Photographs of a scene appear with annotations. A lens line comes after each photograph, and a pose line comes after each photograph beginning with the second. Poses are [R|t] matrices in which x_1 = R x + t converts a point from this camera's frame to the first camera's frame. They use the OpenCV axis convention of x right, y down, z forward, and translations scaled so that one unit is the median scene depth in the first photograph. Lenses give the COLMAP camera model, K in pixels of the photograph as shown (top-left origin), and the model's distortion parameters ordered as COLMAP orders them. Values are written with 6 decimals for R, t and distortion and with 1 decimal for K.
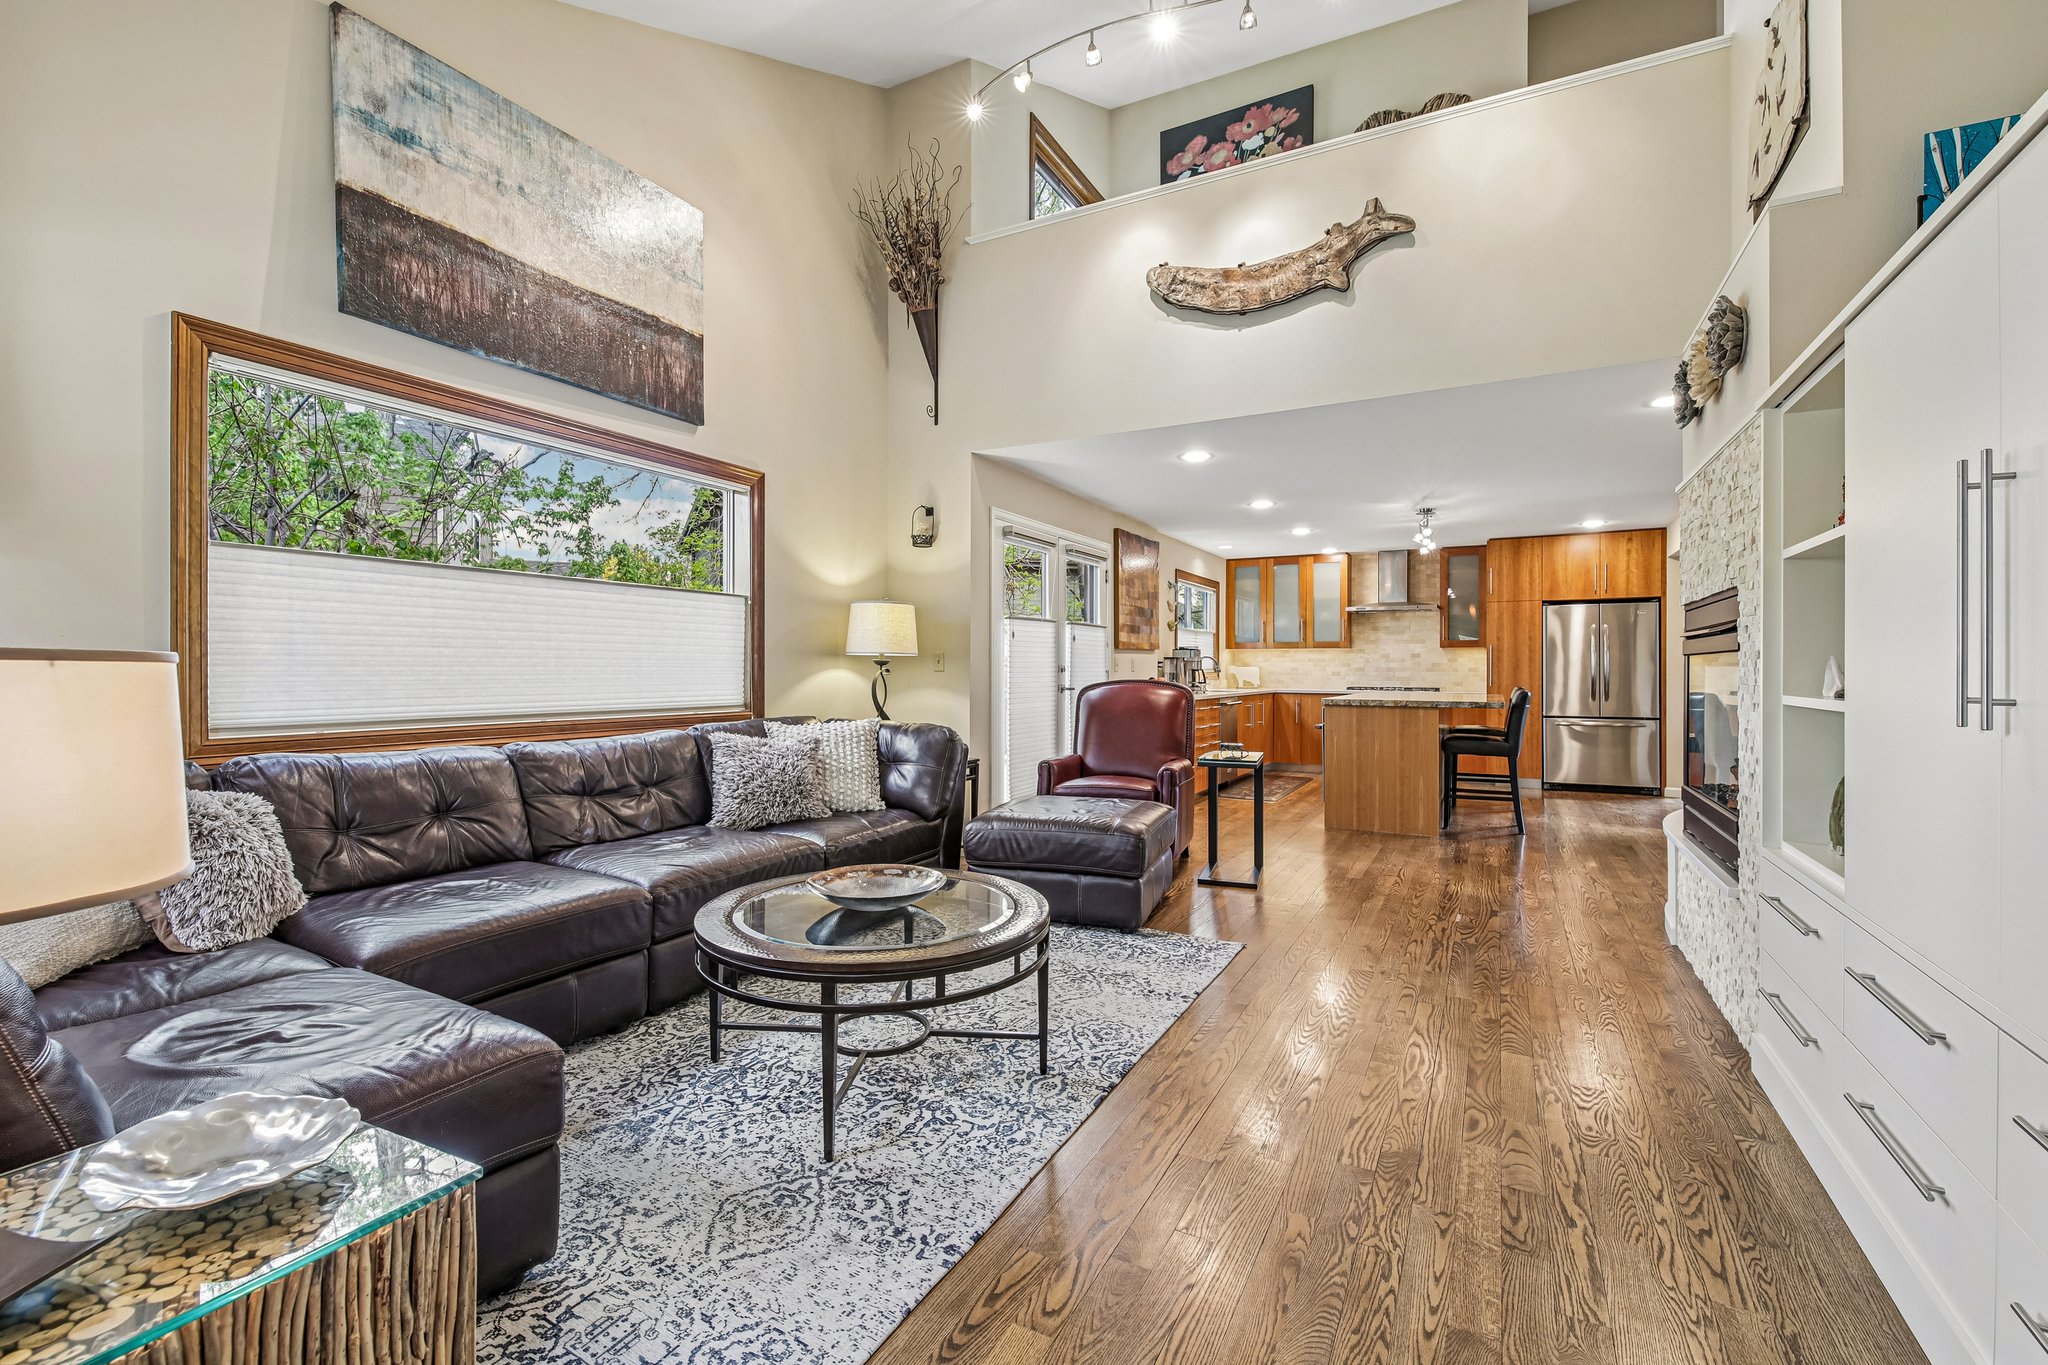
lens RADIAL K [[884.1, 0, 1017.4], [0, 884.1, 665.8], [0, 0, 1]] dist [0.002203, -0.000467]
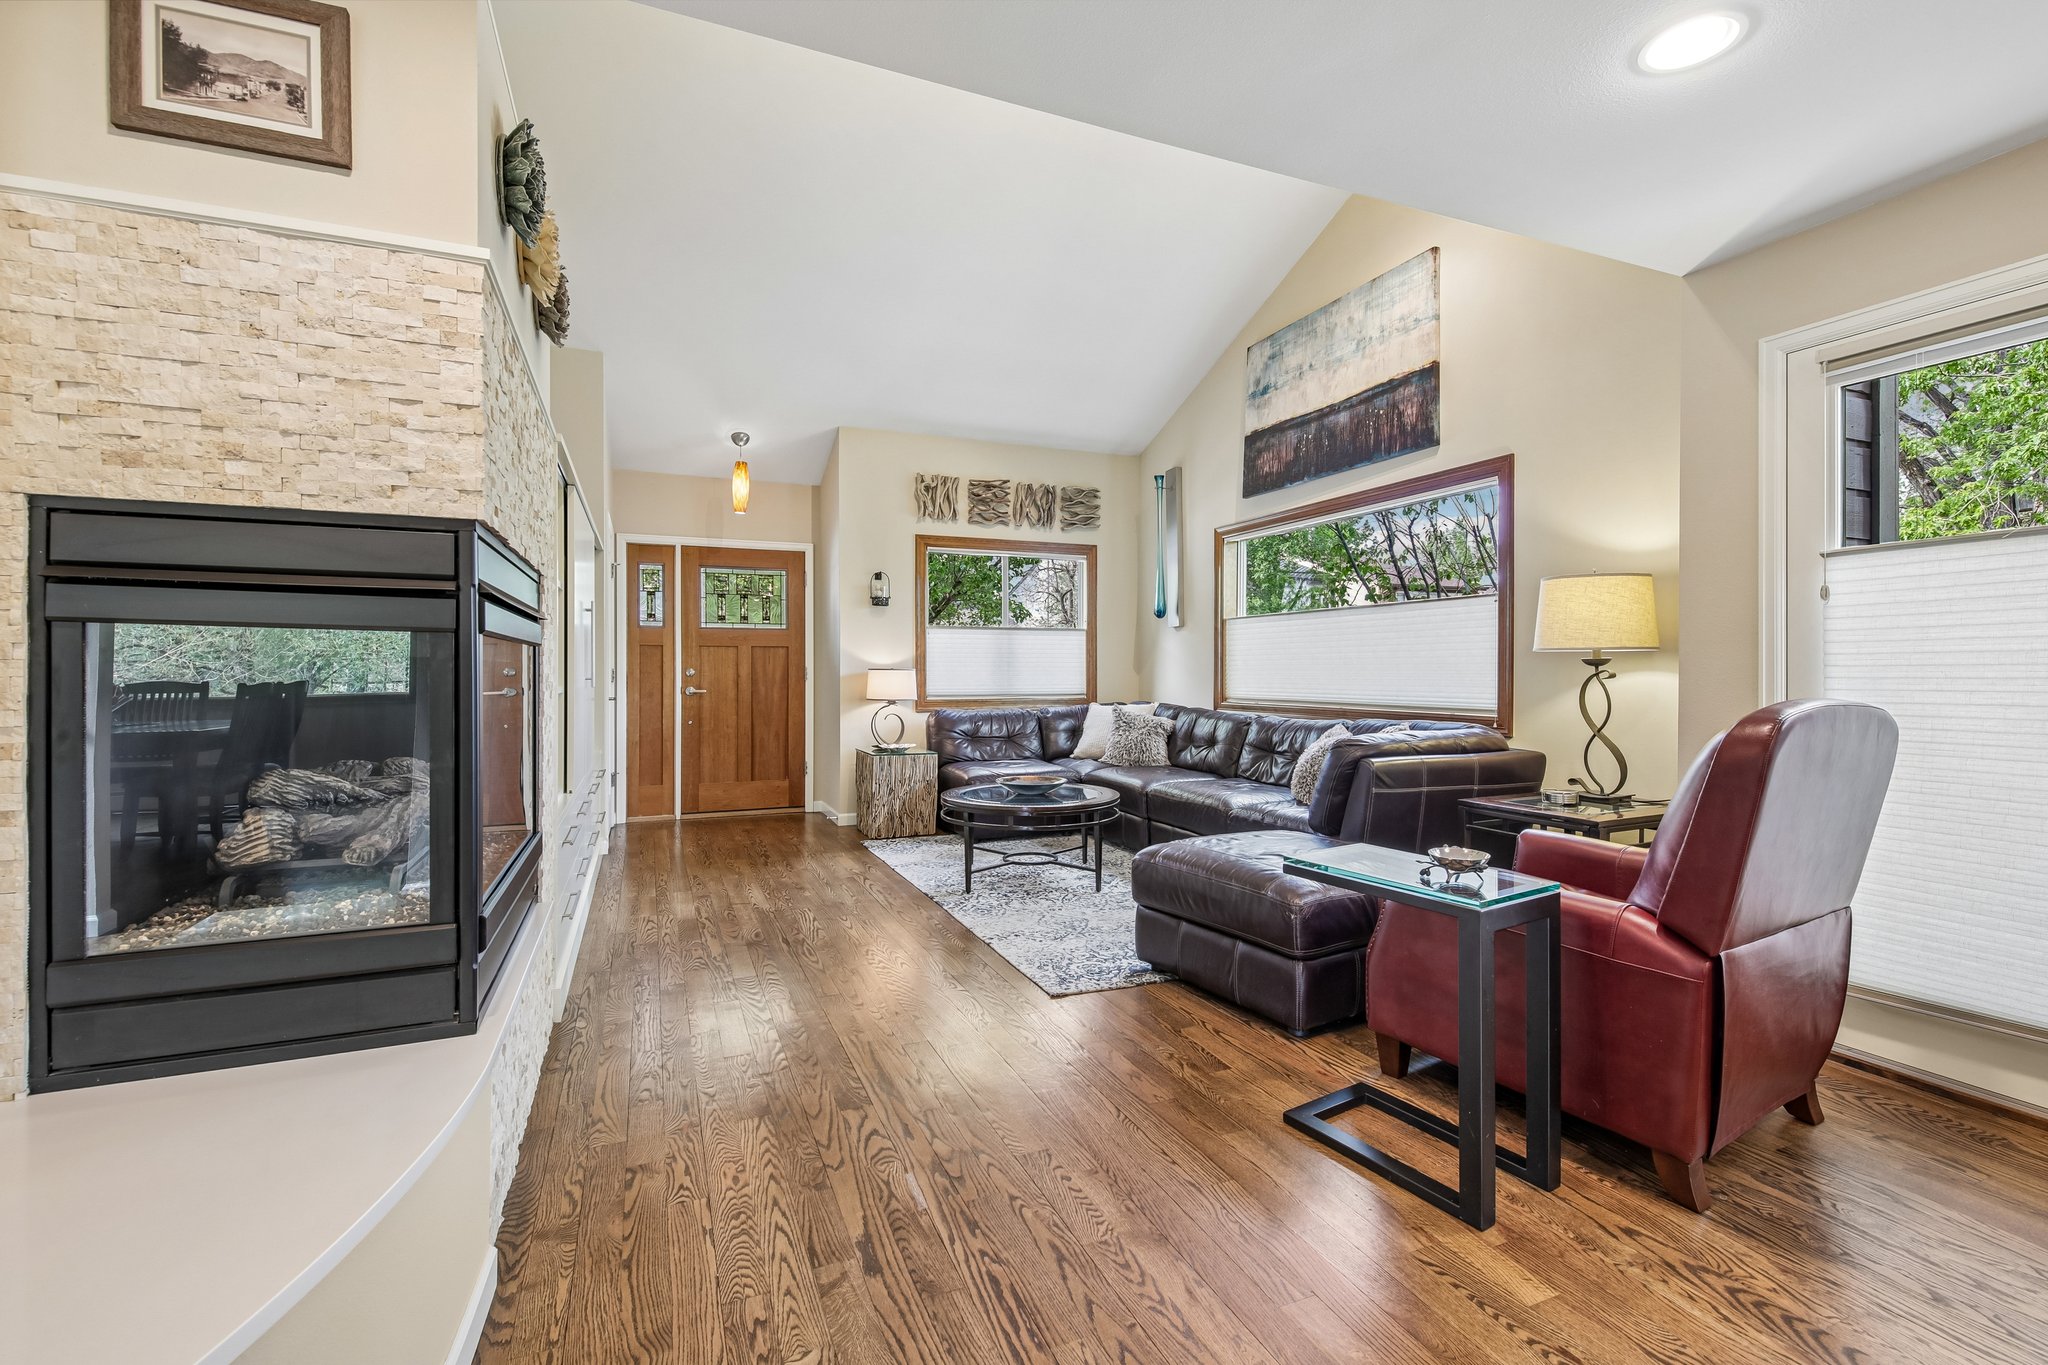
lens RADIAL K [[883.0, 0, 1012.3], [0, 883.0, 677.7], [0, 0, 1]] dist [0.012300, -0.006295]
pose [[-0.630635, -0.001171, -0.776078, 0.413070], [-0.003267, 0.999994, 0.001146, 0.005103], [0.776072, 0.003258, -0.630635, 0.662842]]
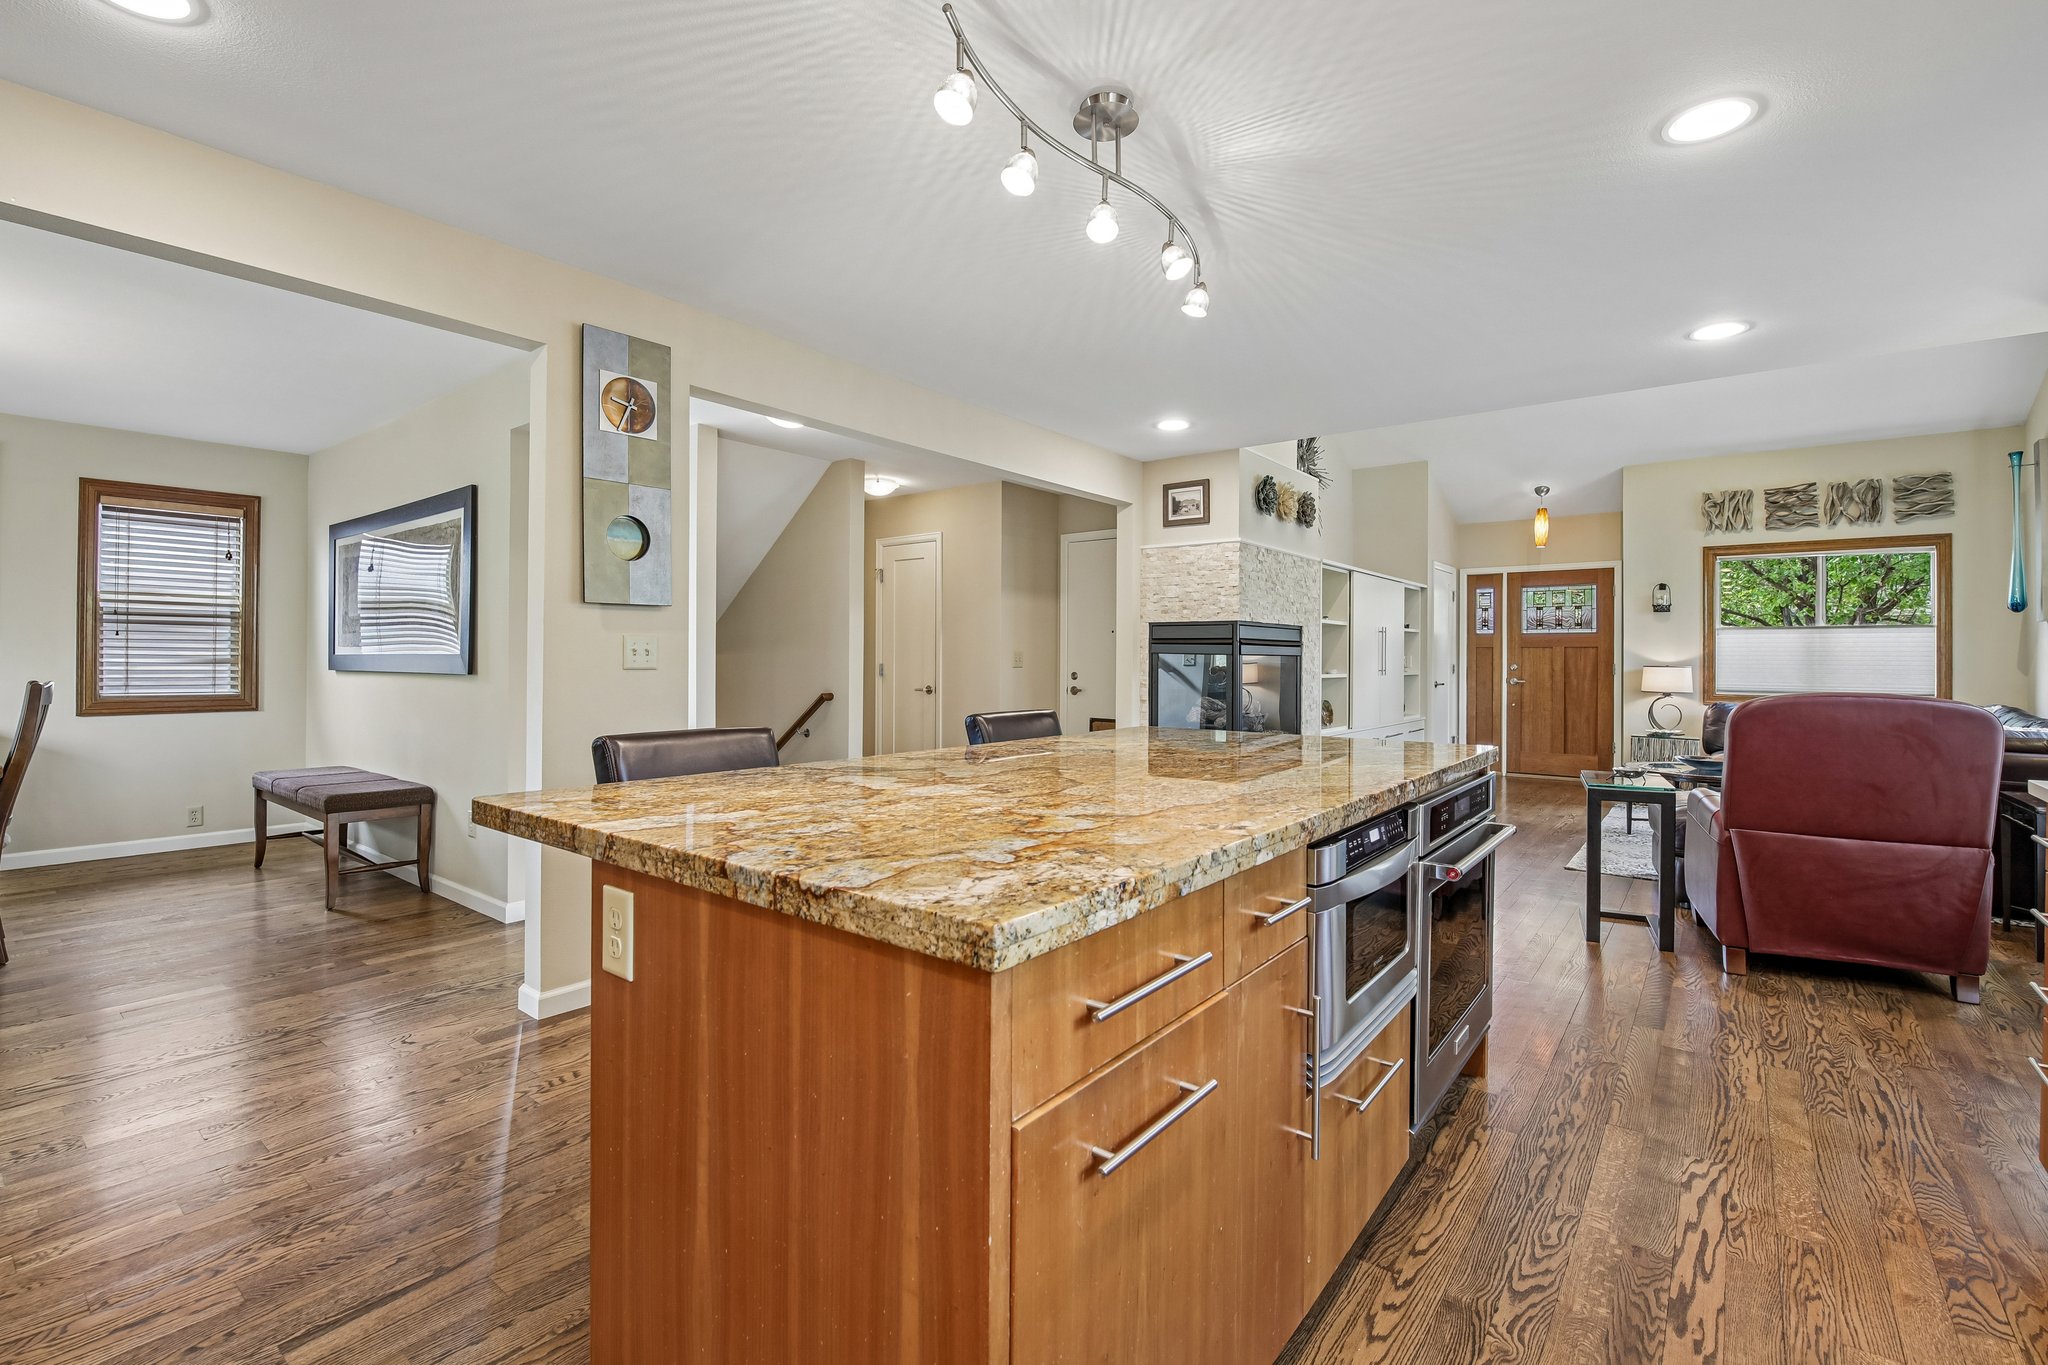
lens RADIAL K [[900.2, 0, 1016.7], [0, 900.2, 653.9], [0, 0, 1]] dist [-0.014214, -0.000438]
pose [[-0.985374, -0.011558, 0.170013, 0.381517], [-0.012988, 0.999889, -0.007296, 0.001601], [-0.169910, -0.009397, -0.985415, 1.121075]]
